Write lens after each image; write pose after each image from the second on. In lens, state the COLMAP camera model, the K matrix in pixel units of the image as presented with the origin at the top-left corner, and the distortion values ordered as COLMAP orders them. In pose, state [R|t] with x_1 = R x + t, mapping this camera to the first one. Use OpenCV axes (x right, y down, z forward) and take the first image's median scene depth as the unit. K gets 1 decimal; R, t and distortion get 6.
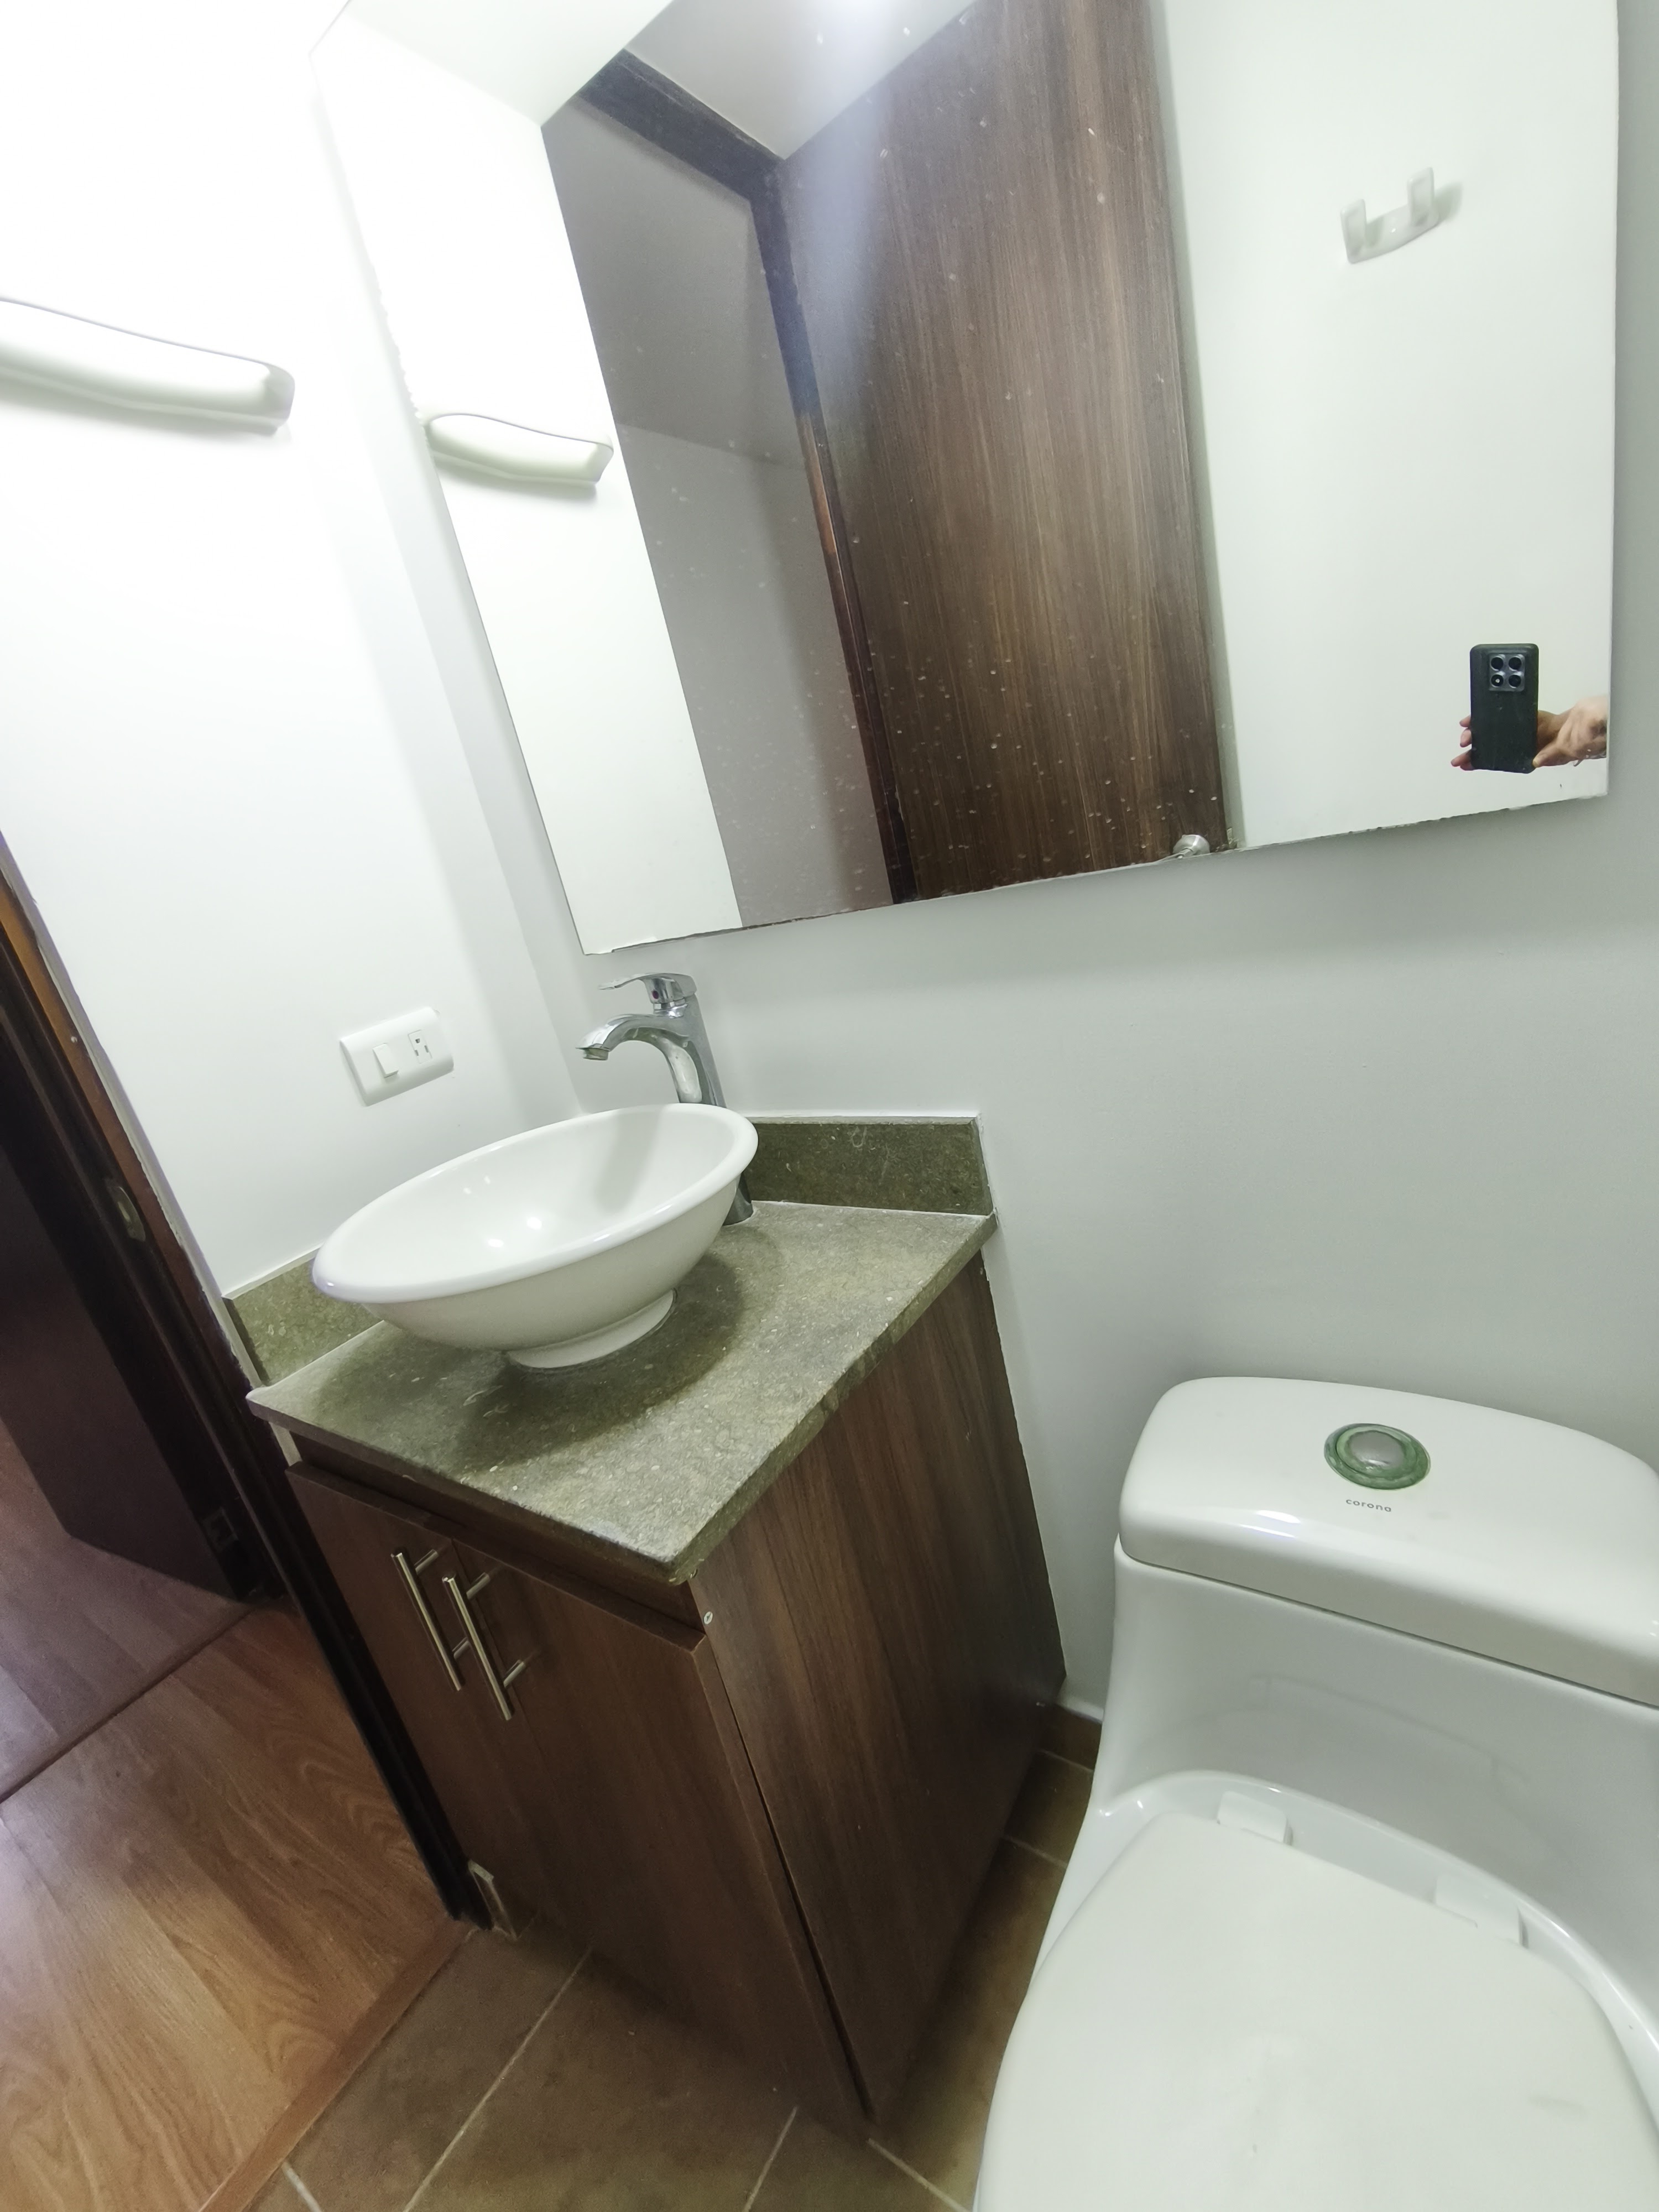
lens RADIAL K [[943.3, 0, 829.3], [0, 943.3, 1101.5], [0, 0, 1]] dist [-0.000079, -0.000357]
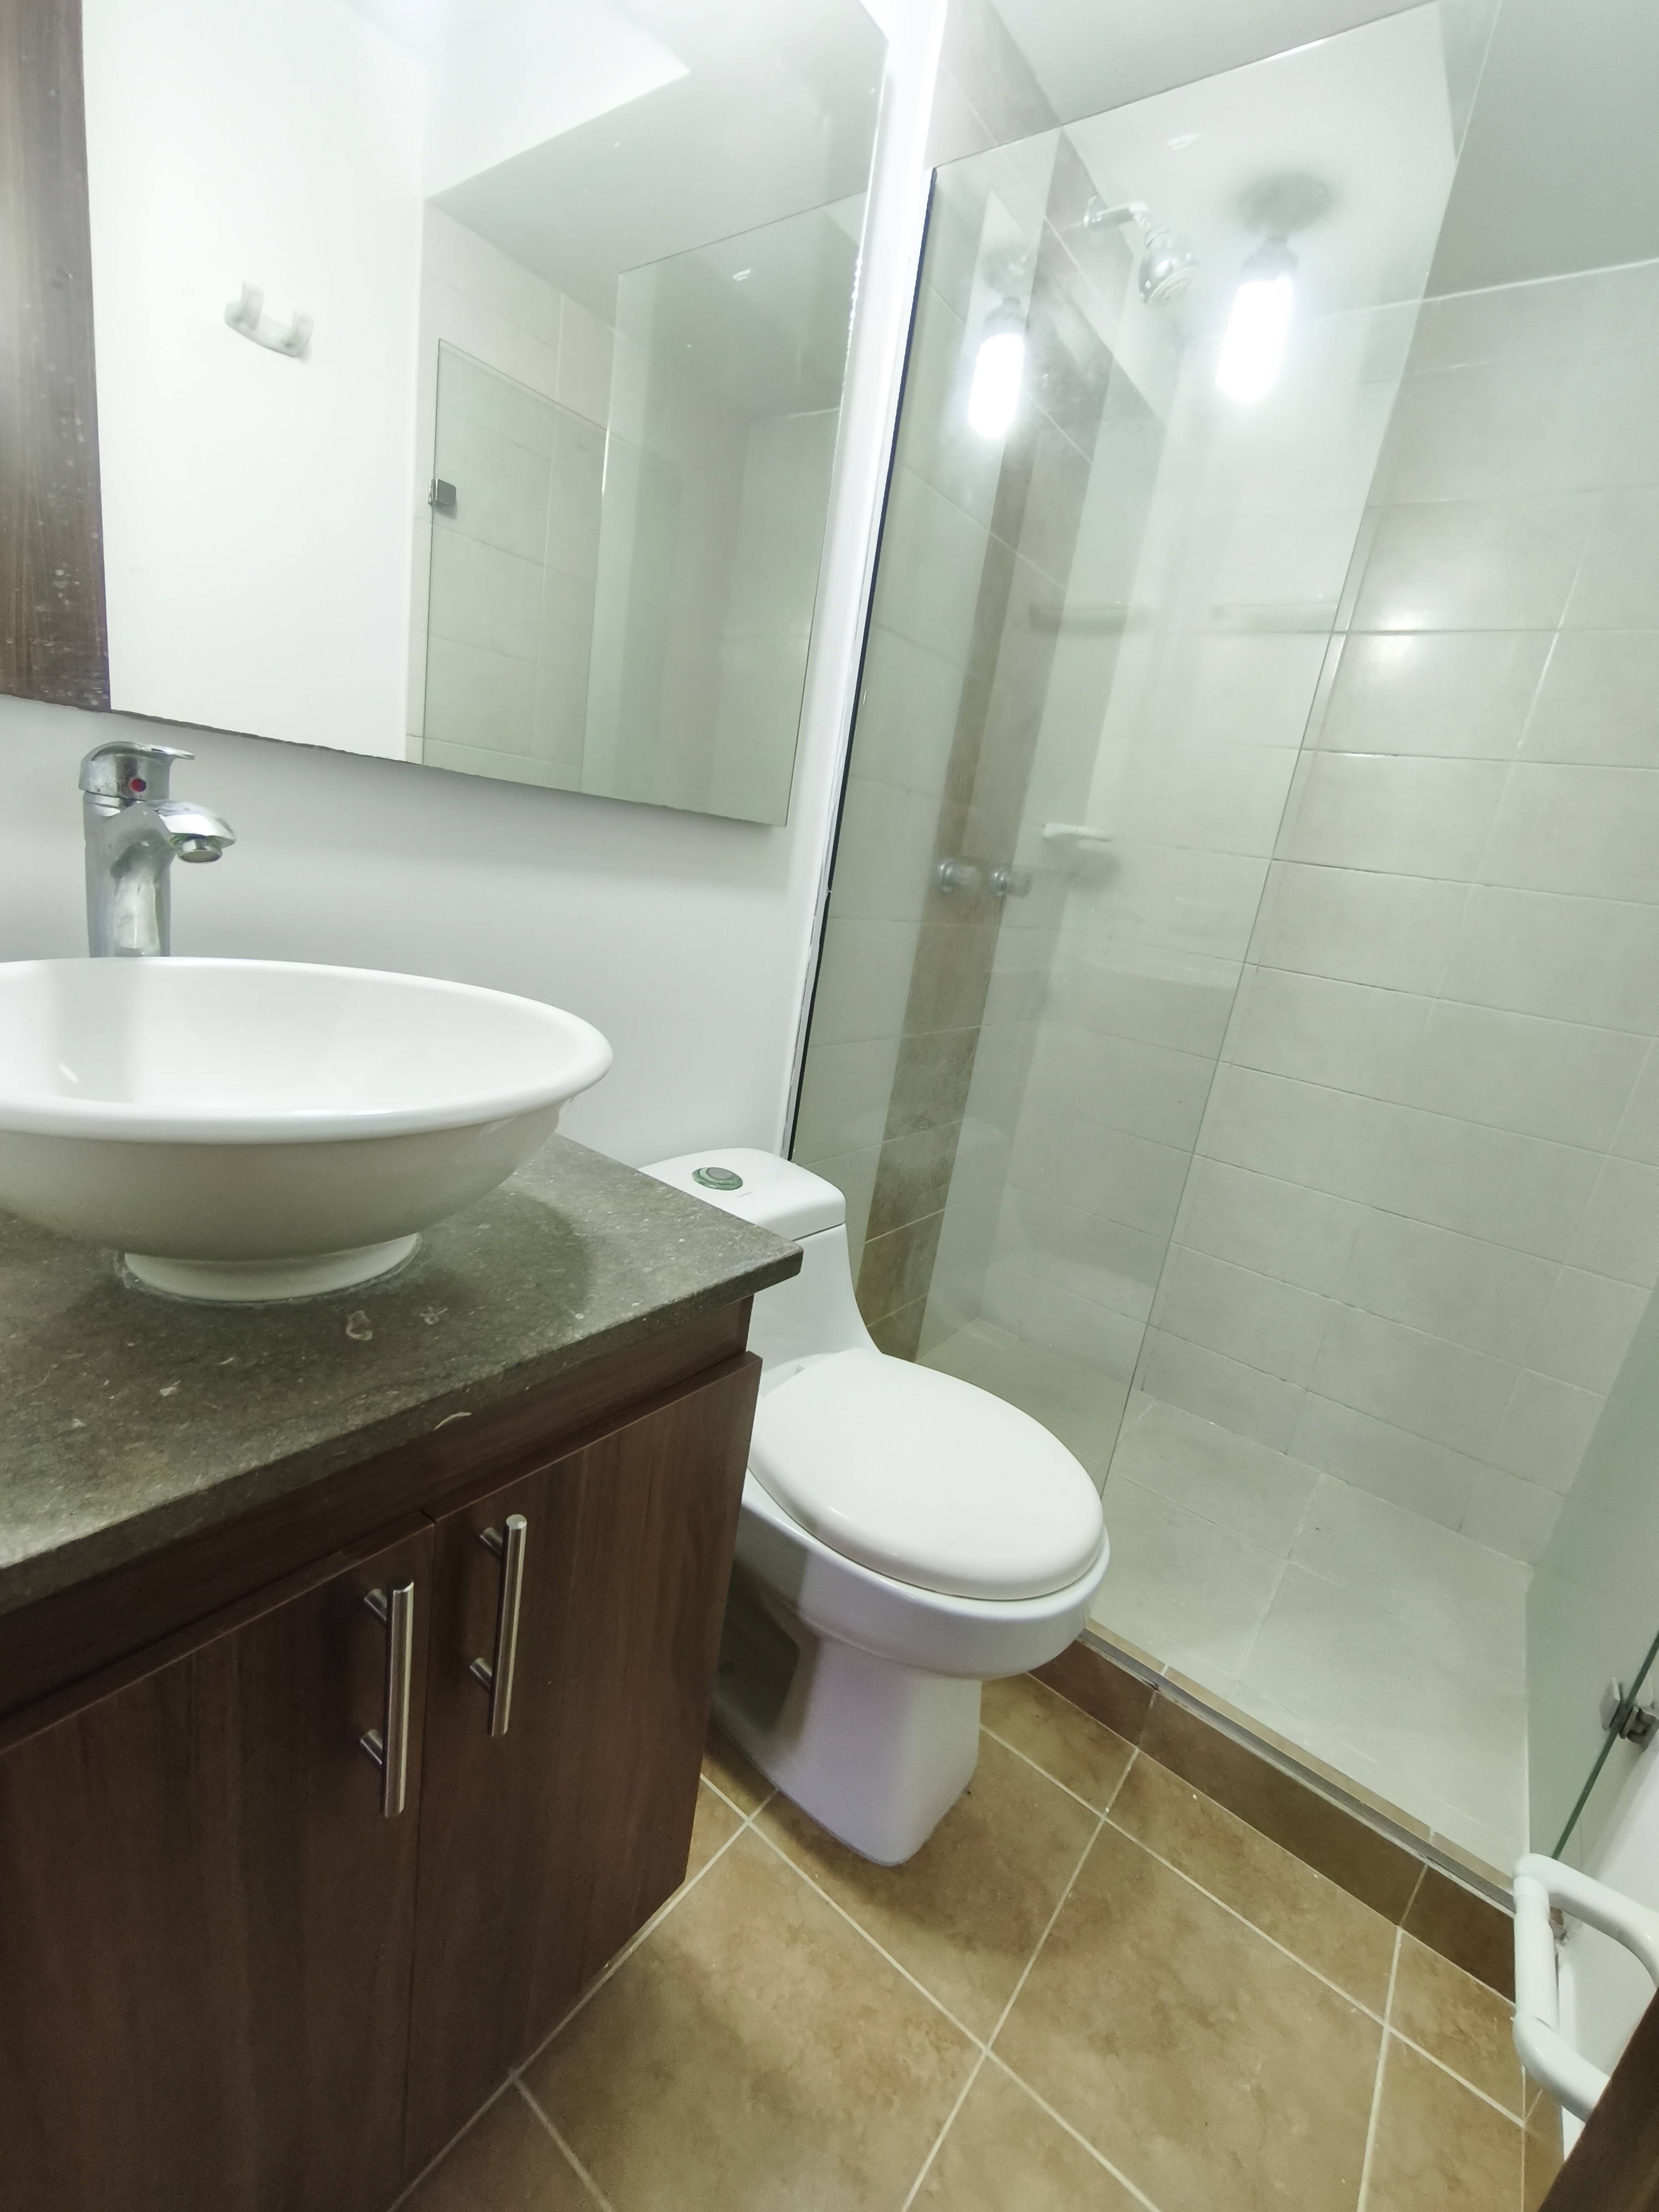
lens RADIAL K [[943.3, 0, 829.3], [0, 943.3, 1101.5], [0, 0, 1]] dist [-0.000079, -0.000357]
pose [[0.017337, -0.032442, 0.999323, -1.127324], [0.139655, 0.989754, 0.029709, 0.205097], [-0.990048, 0.139045, 0.021690, 0.720414]]
